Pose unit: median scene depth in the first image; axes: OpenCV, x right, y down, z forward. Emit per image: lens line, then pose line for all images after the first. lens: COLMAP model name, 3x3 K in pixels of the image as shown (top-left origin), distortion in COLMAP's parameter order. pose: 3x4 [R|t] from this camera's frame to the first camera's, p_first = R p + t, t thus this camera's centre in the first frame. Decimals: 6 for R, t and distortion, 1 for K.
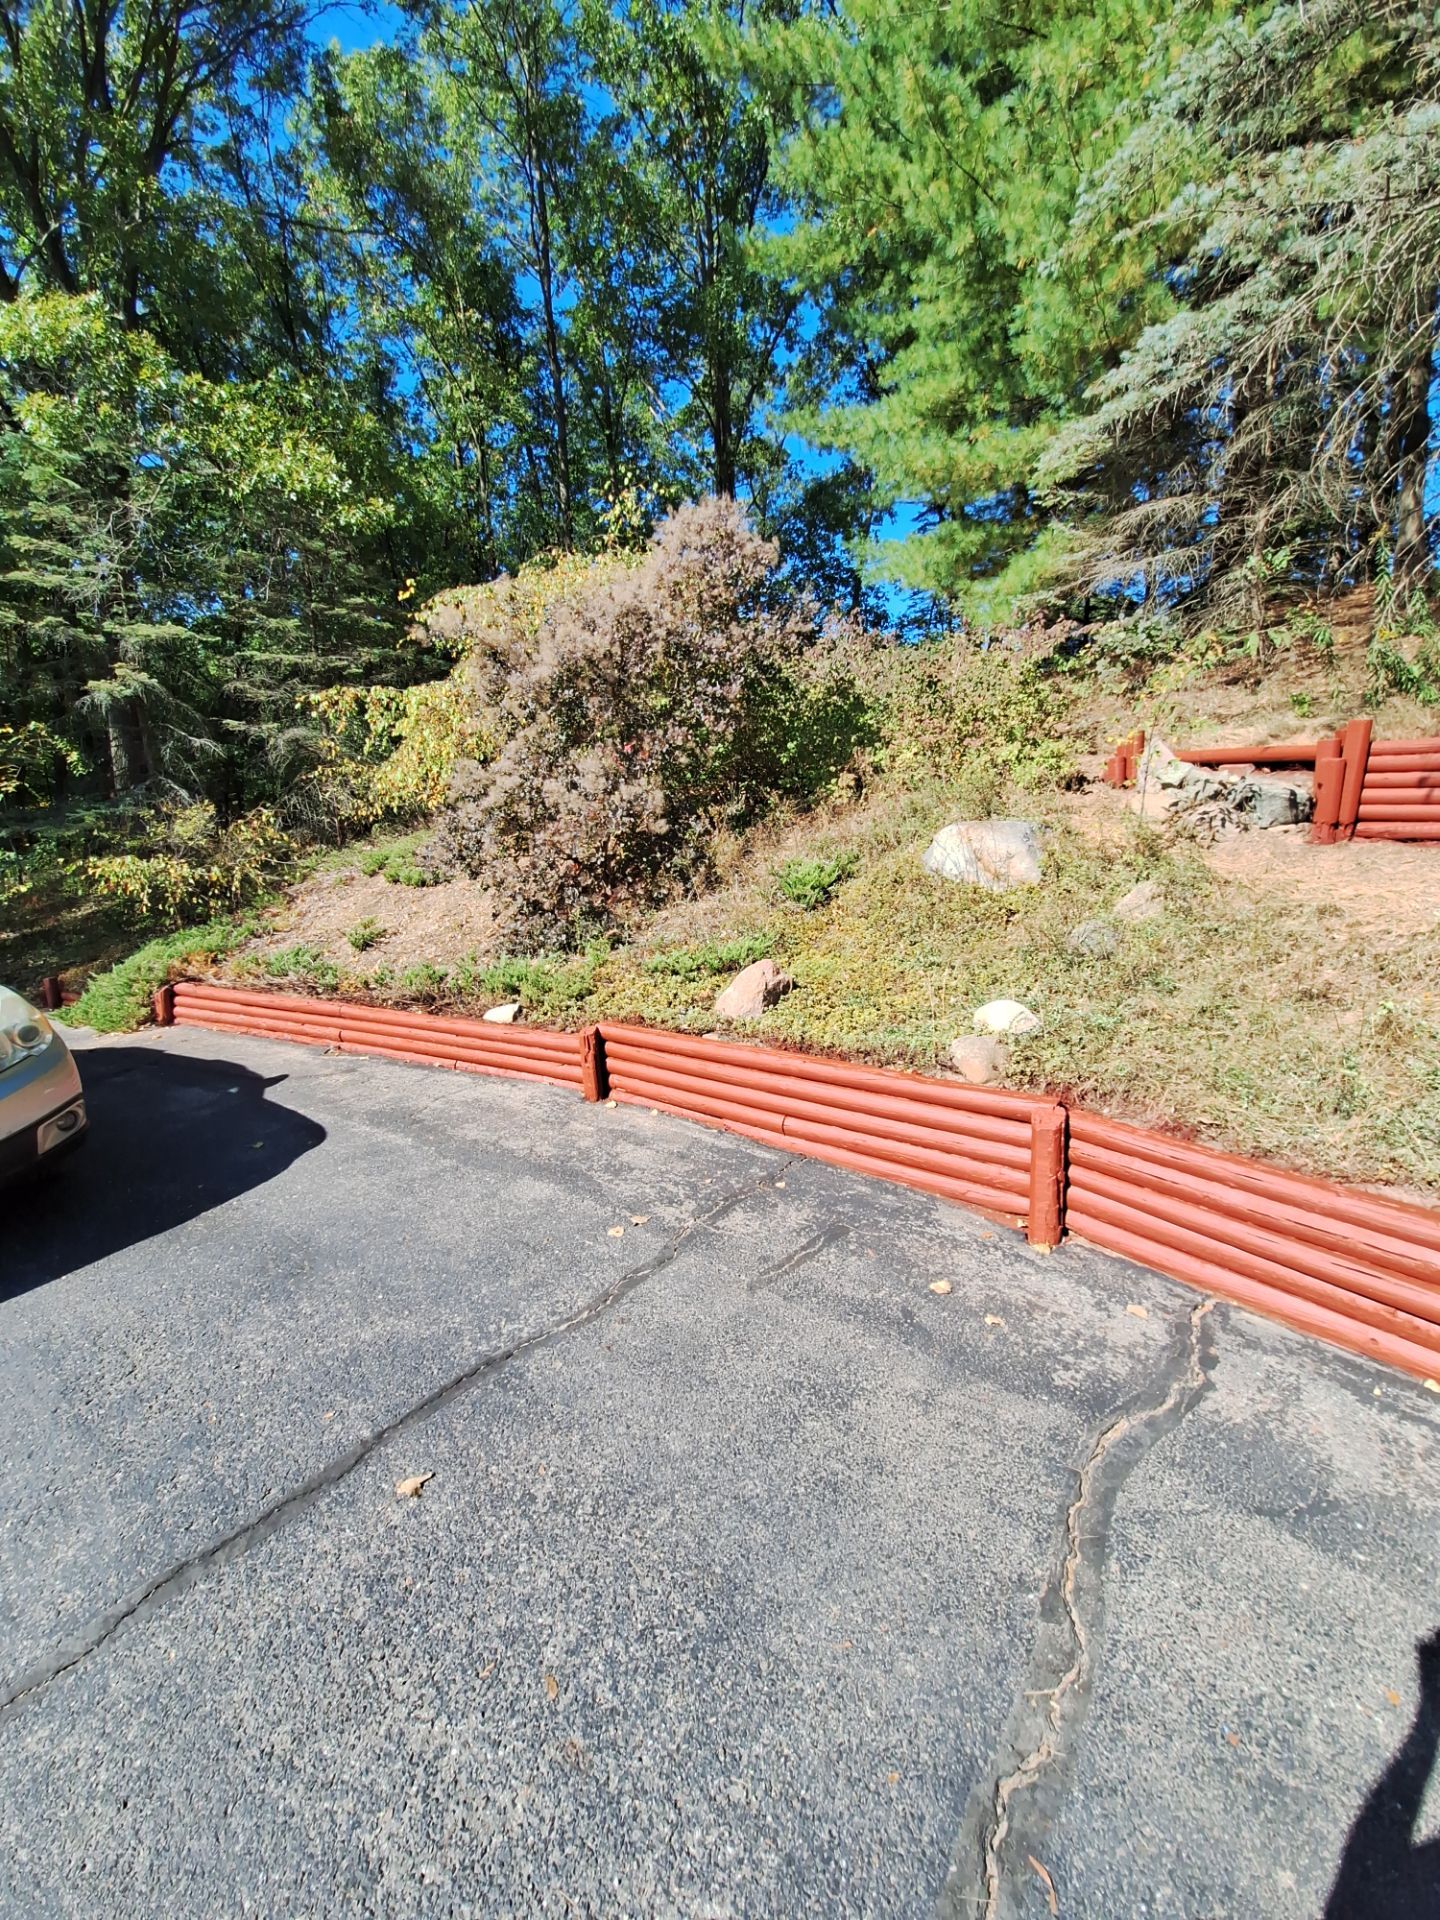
lens RADIAL K [[747.3, 0, 717.8], [0, 747.3, 949.7], [0, 0, 1]] dist [-0.000217, -0.009642]
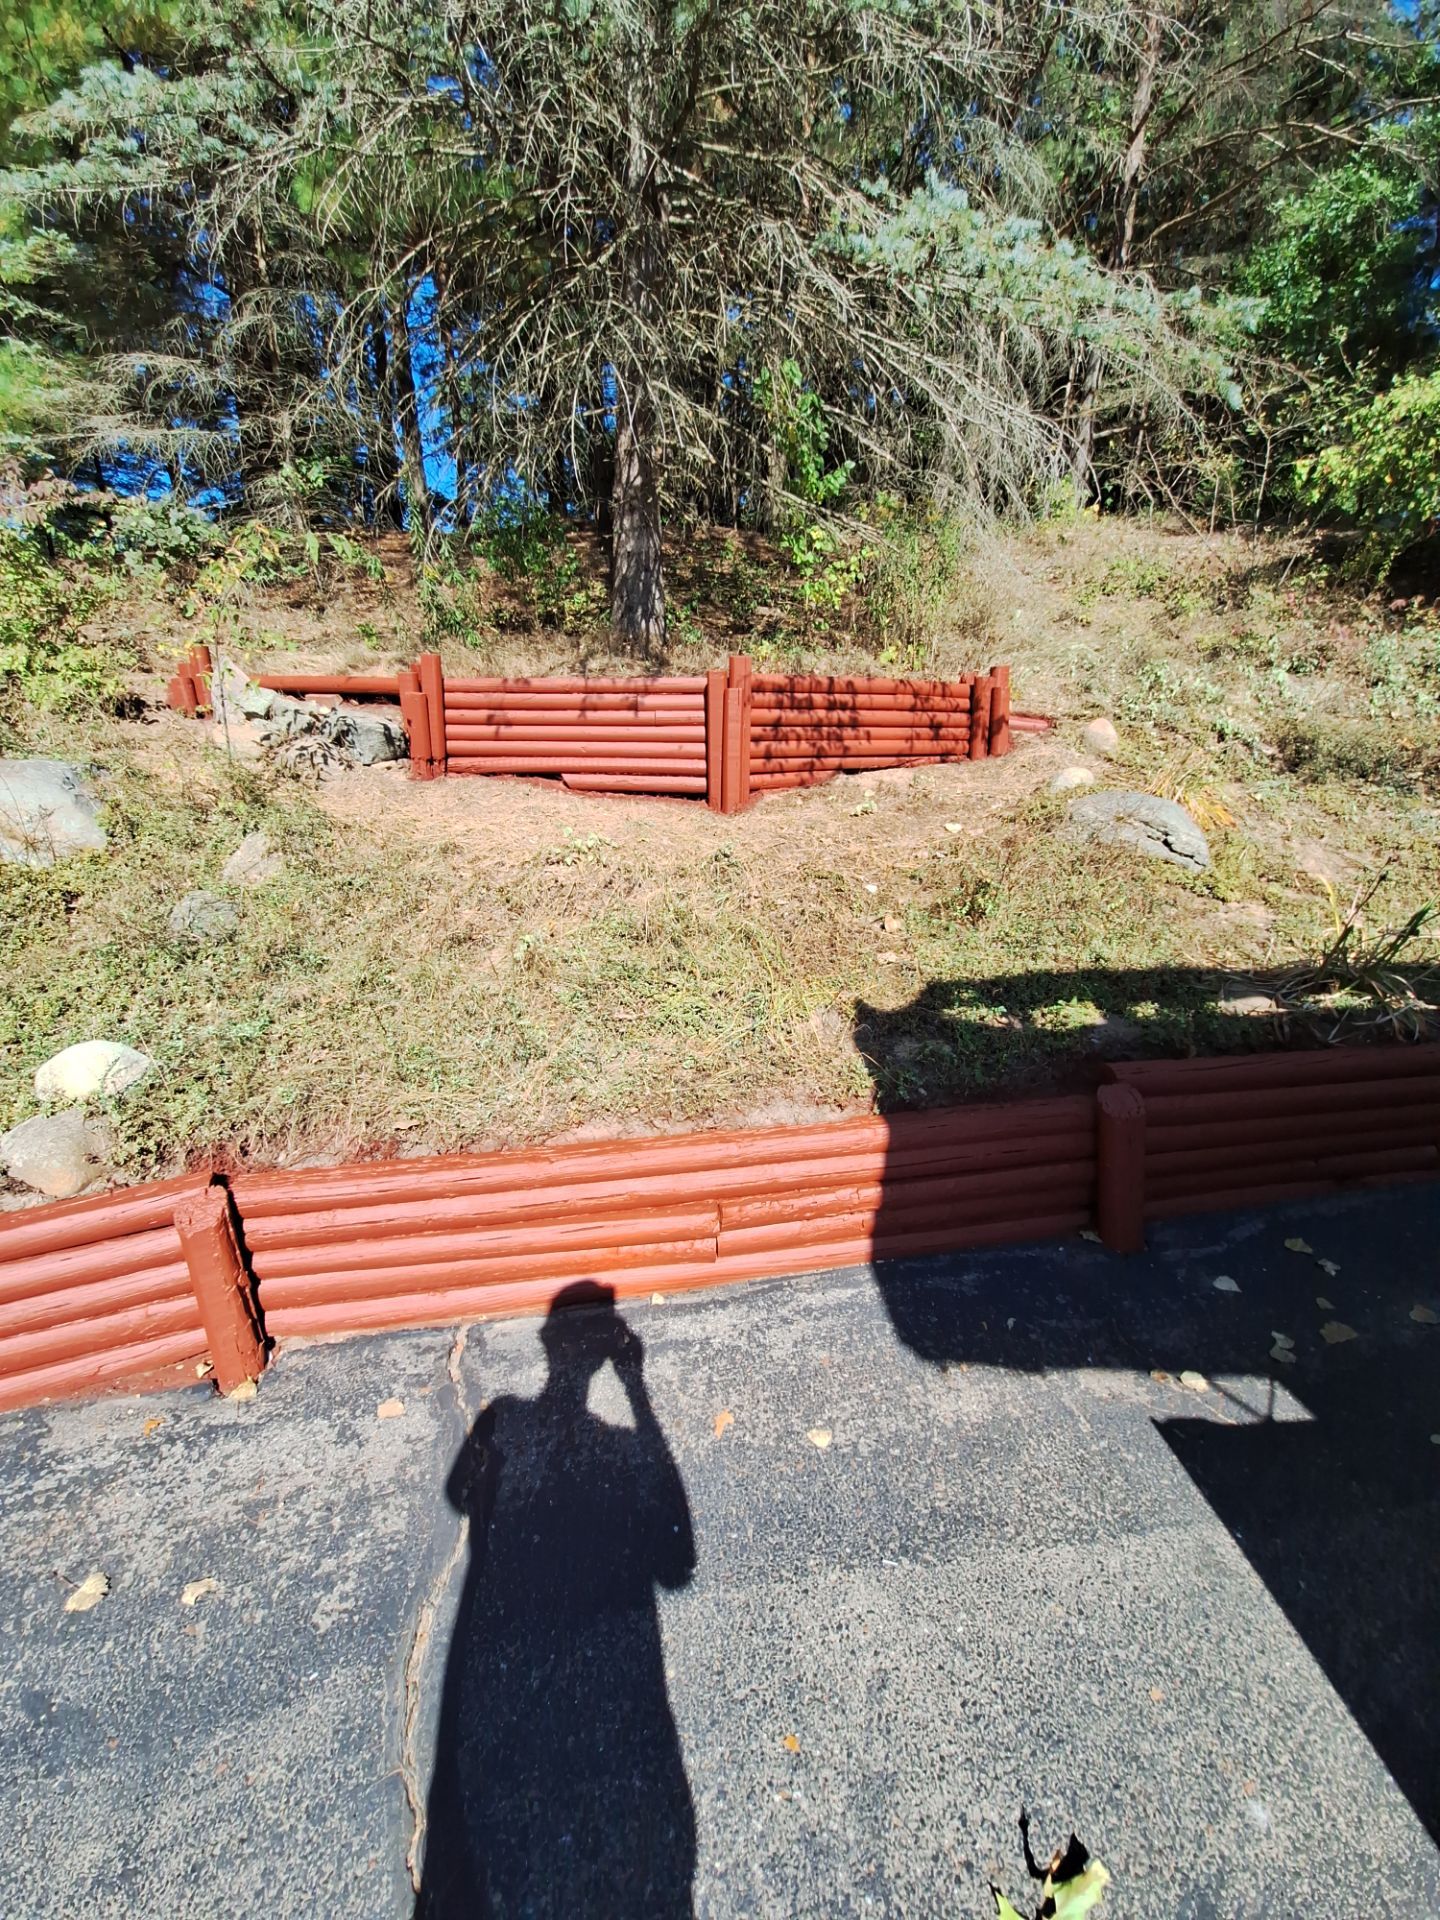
lens RADIAL K [[747.3, 0, 717.8], [0, 747.3, 949.7], [0, 0, 1]] dist [-0.000217, -0.009642]
pose [[0.478994, -0.221588, 0.849390, 0.086743], [0.151763, 0.973949, 0.168499, -0.026044], [-0.864600, 0.048196, 0.500144, 0.148041]]
